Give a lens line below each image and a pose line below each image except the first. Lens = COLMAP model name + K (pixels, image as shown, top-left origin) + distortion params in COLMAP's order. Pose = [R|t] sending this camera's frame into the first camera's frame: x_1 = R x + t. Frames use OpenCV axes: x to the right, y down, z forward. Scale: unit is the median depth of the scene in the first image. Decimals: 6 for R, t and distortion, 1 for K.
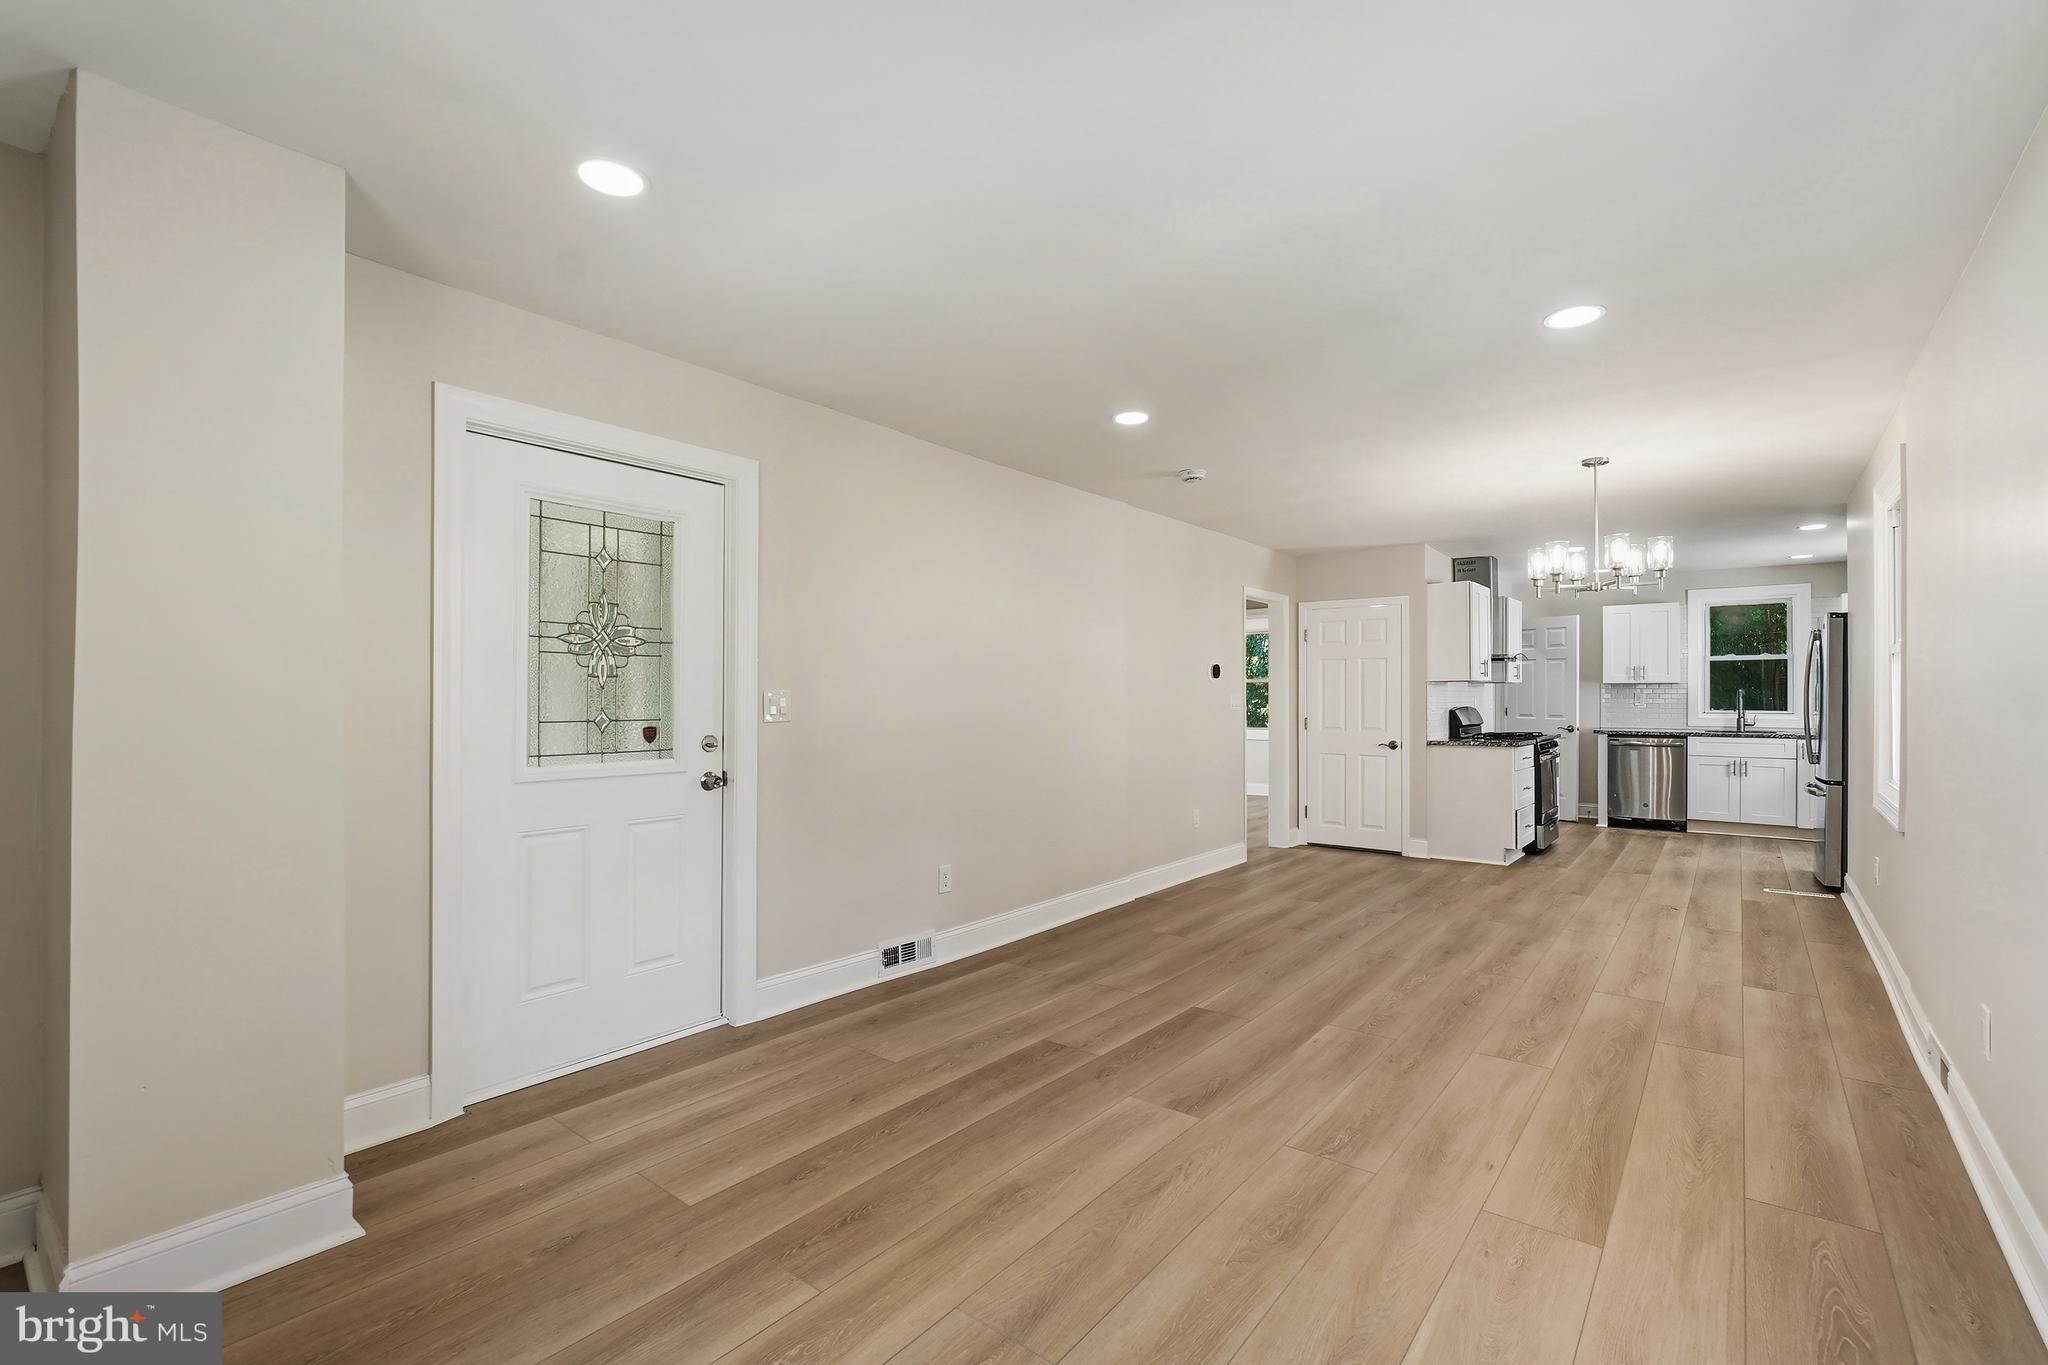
lens RADIAL K [[897.7, 0, 1025.8], [0, 897.7, 690.5], [0, 0, 1]] dist [-0.005475, 0.000885]
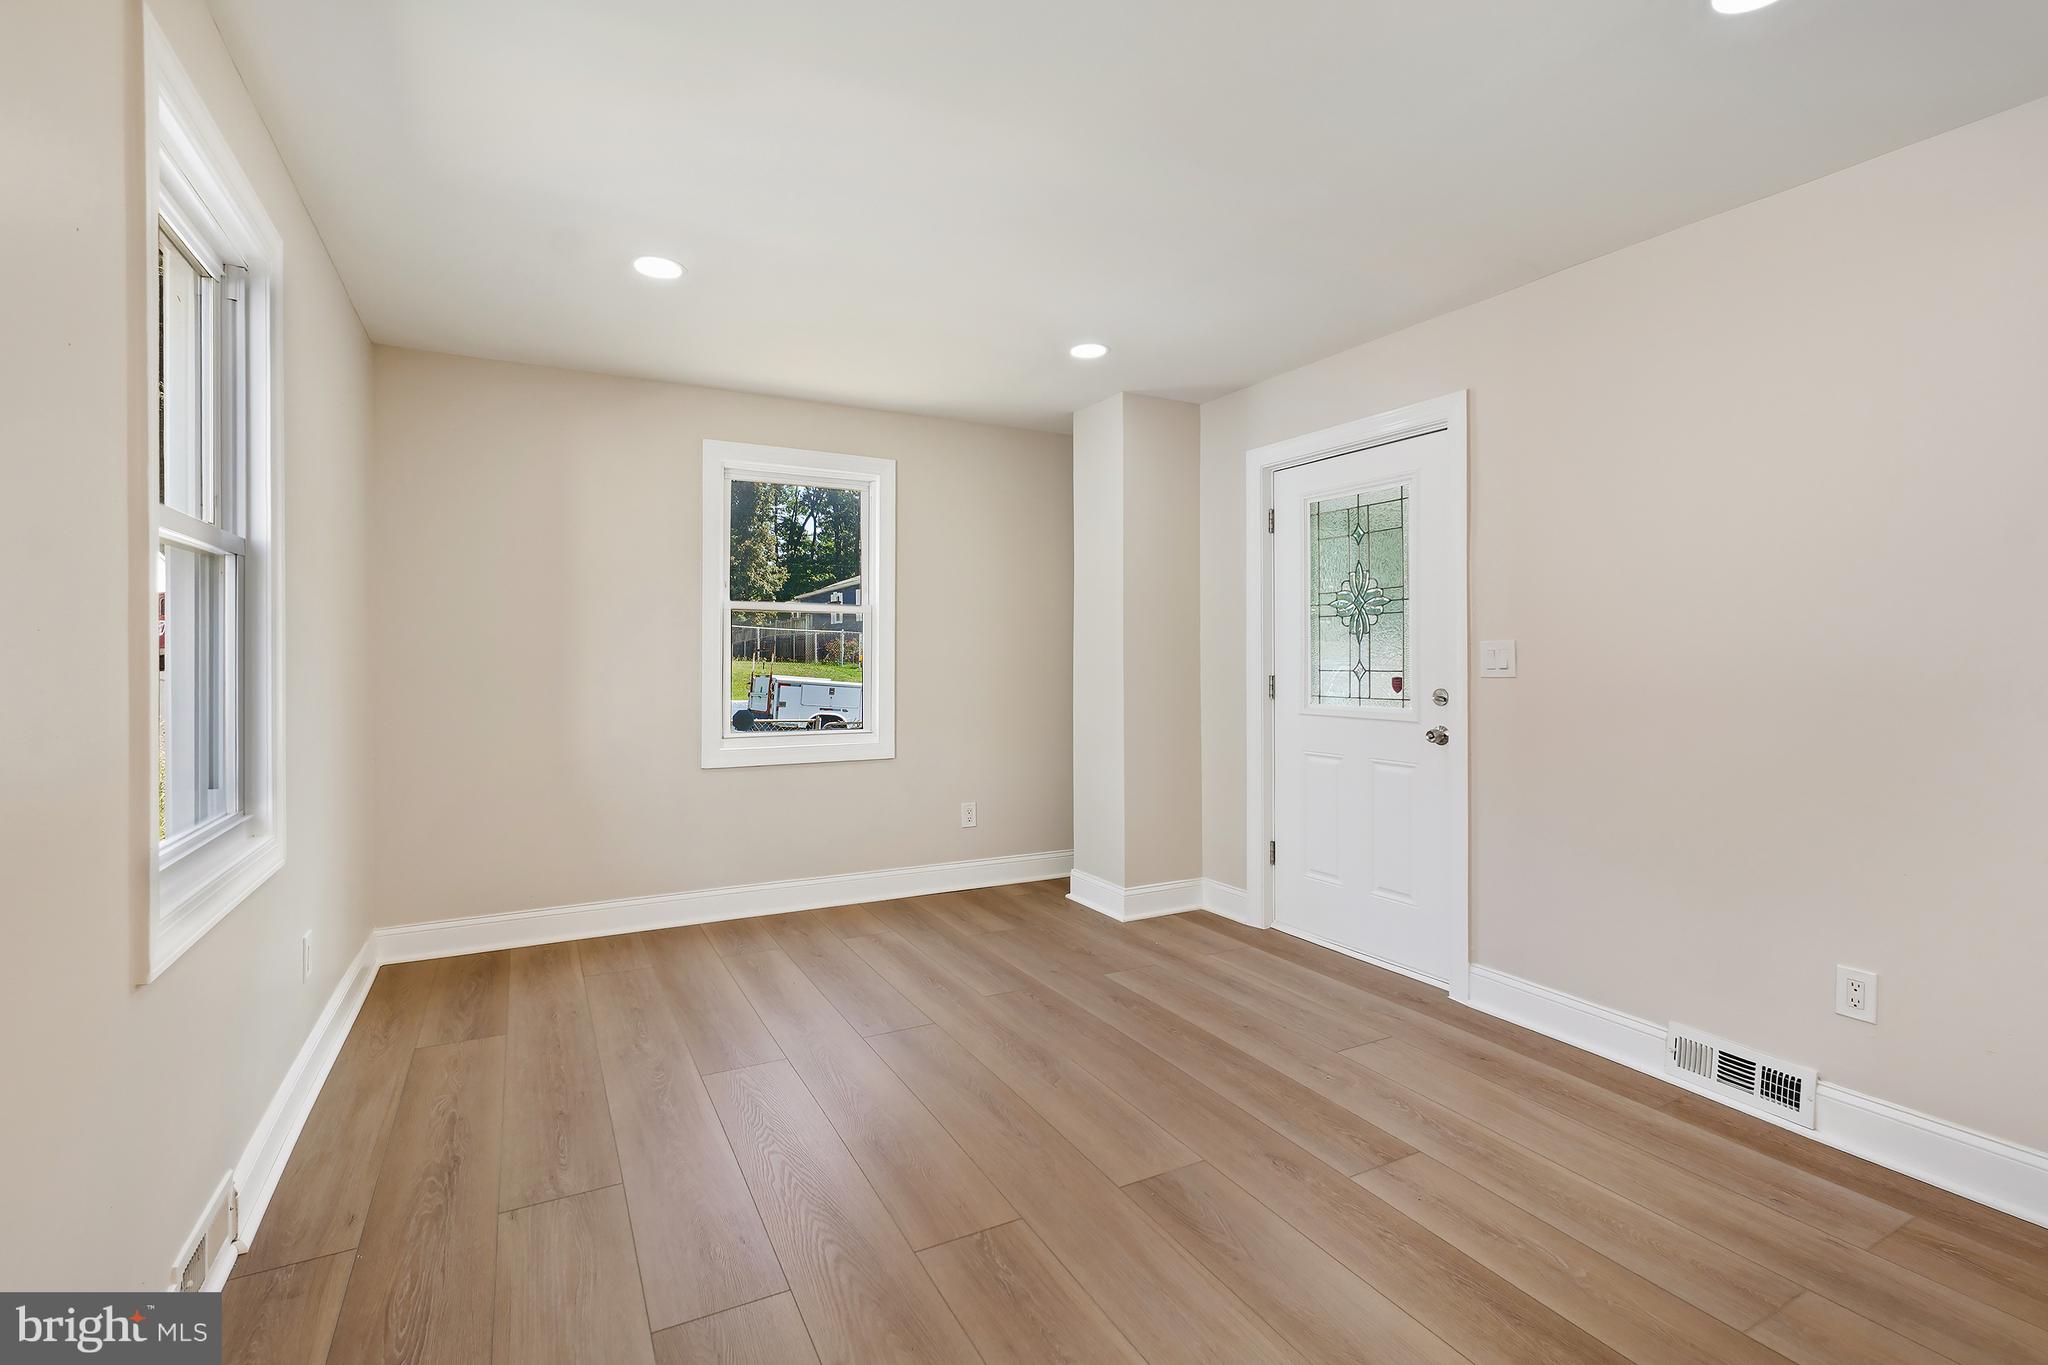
lens RADIAL K [[897.7, 0, 992.3], [0, 897.7, 658.2], [0, 0, 1]] dist [-0.005475, 0.000885]
pose [[-0.402695, -0.000981, -0.915334, 0.760168], [0.007873, 0.999959, -0.004535, 0.017875], [0.915300, -0.009033, -0.402671, 0.972052]]
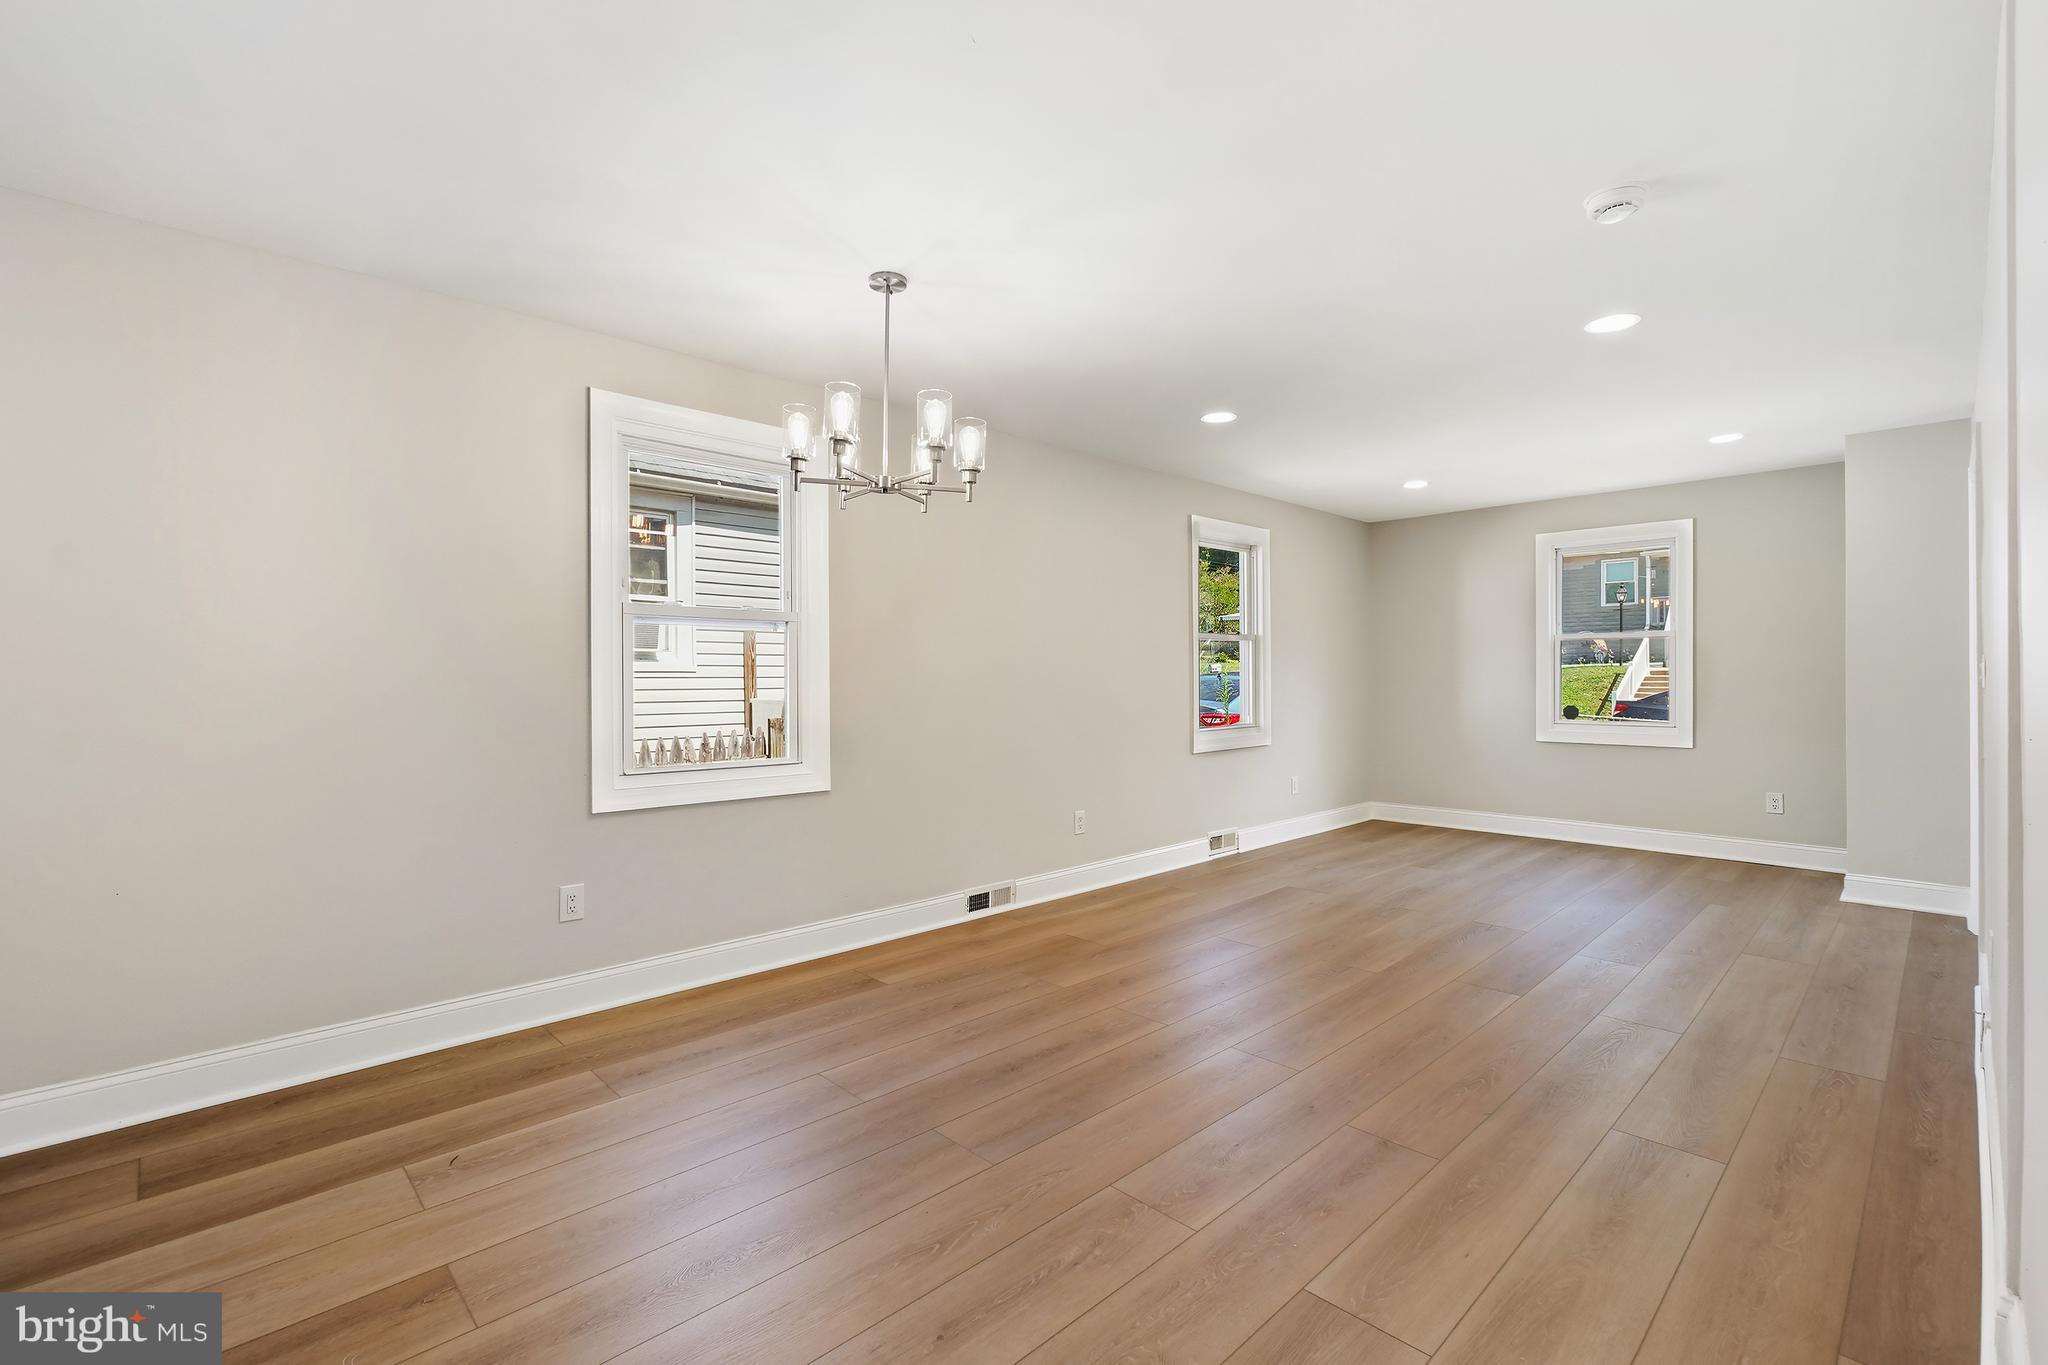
lens RADIAL K [[897.7, 0, 1041.5], [0, 897.7, 681.0], [0, 0, 1]] dist [-0.005475, 0.000885]
pose [[-0.992975, 0.001065, 0.118316, 0.634599], [0.001204, 0.999999, 0.001106, 0.027036], [-0.118315, 0.001240, -0.992975, 2.205360]]
